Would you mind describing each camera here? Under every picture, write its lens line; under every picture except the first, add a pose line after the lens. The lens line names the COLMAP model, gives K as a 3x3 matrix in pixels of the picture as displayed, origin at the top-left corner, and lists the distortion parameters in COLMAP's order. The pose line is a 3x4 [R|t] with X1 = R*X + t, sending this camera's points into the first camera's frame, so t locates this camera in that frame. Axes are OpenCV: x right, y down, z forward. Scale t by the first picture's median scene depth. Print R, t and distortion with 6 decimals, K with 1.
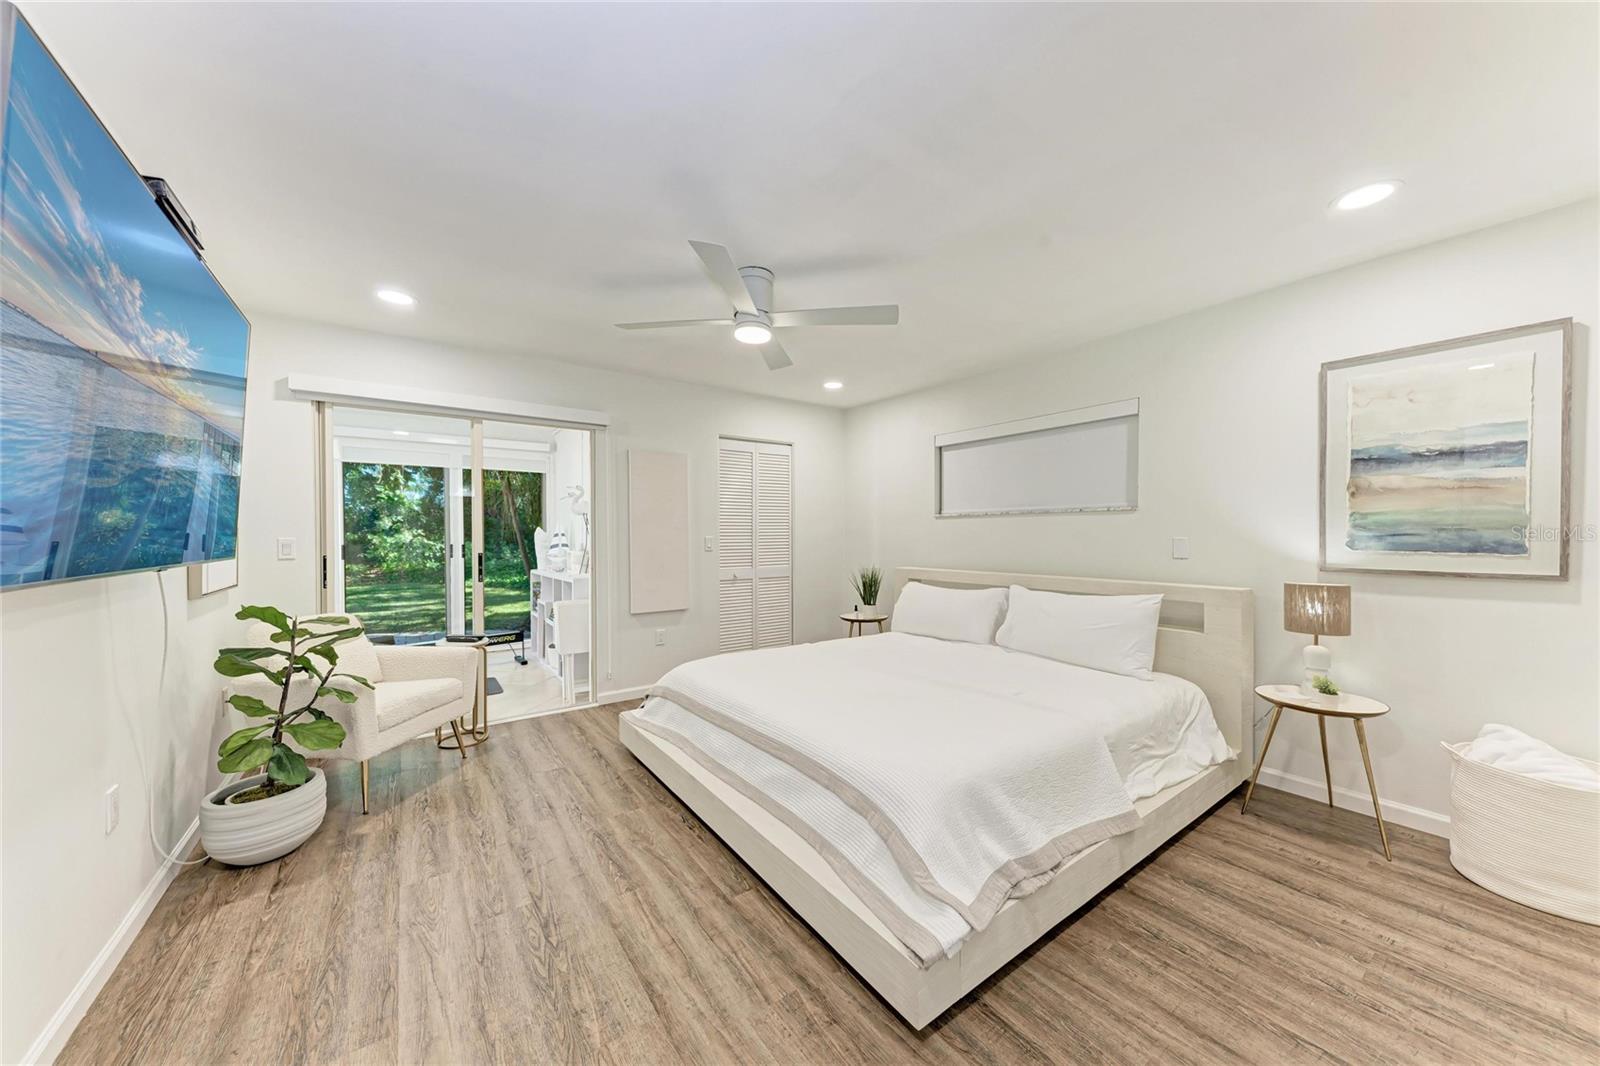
lens RADIAL K [[552.6, 0, 798.4], [0, 552.6, 537.5], [0, 0, 1]] dist [0.009582, -0.001323]
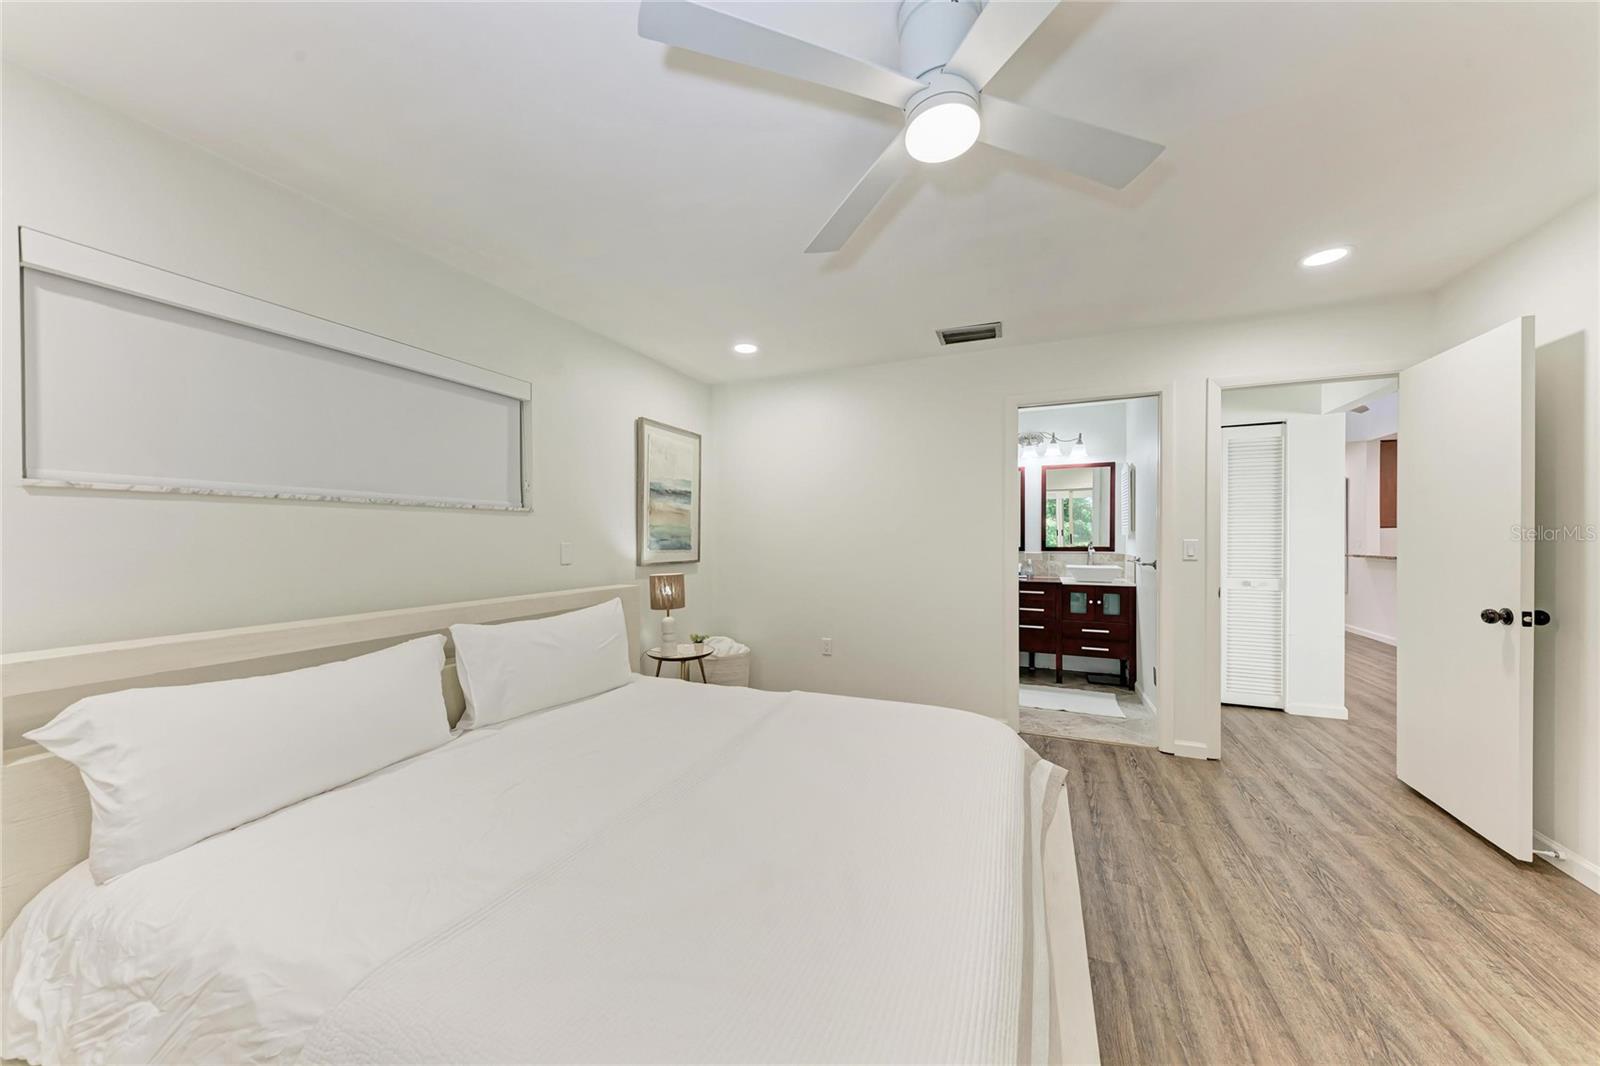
lens RADIAL K [[552.6, 0, 798.0], [0, 552.6, 538.6], [0, 0, 1]] dist [0.009582, -0.001323]
pose [[-0.527448, 0.000139, 0.849587, -0.472676], [0.005867, 0.999977, 0.003479, -0.011095], [-0.849567, 0.006820, -0.527437, 1.493317]]
